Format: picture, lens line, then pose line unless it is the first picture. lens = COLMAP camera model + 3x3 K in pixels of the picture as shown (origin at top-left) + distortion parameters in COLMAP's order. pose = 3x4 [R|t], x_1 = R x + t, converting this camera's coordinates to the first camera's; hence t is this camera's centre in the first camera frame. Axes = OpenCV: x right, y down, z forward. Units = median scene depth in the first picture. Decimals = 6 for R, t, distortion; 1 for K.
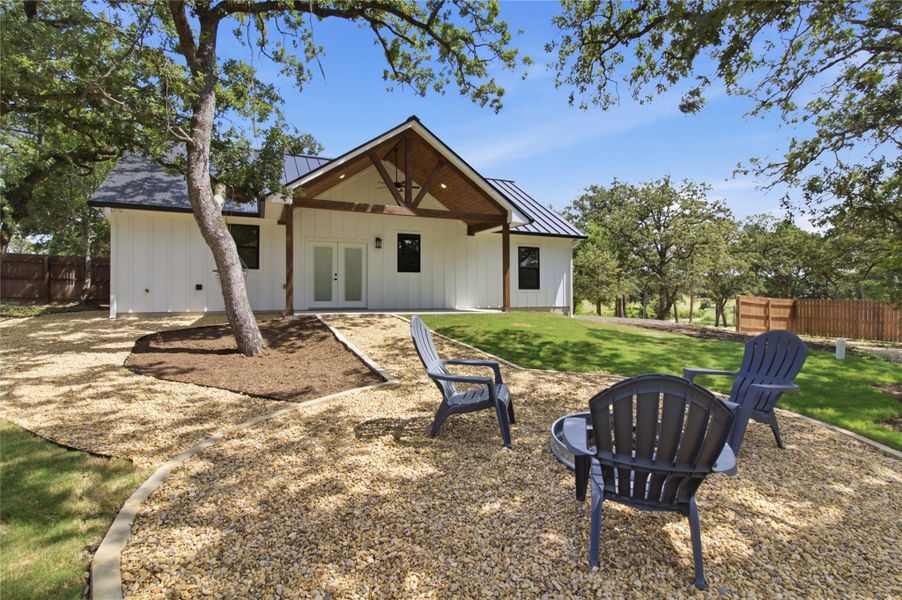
lens RADIAL K [[427.9, 0, 461.8], [0, 427.9, 294.8], [0, 0, 1]] dist [-0.000824, -0.000038]
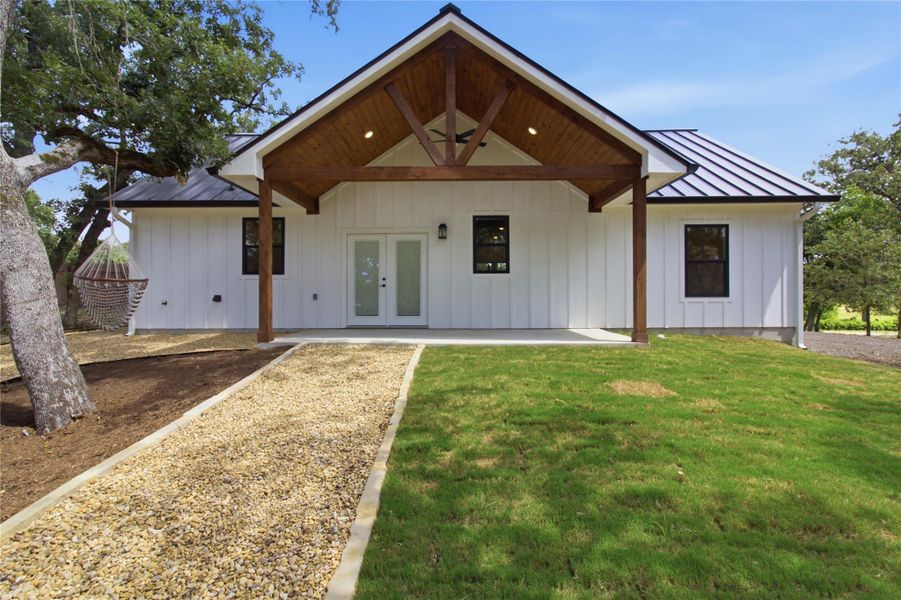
lens RADIAL K [[437.6, 0, 450.5], [0, 437.6, 300.0], [0, 0, 1]] dist [0.010496, -0.000208]
pose [[0.902191, 0.000557, -0.431337, 0.111339], [0.003619, 0.999954, 0.008861, -0.016436], [0.431322, -0.009556, 0.902147, 0.346410]]
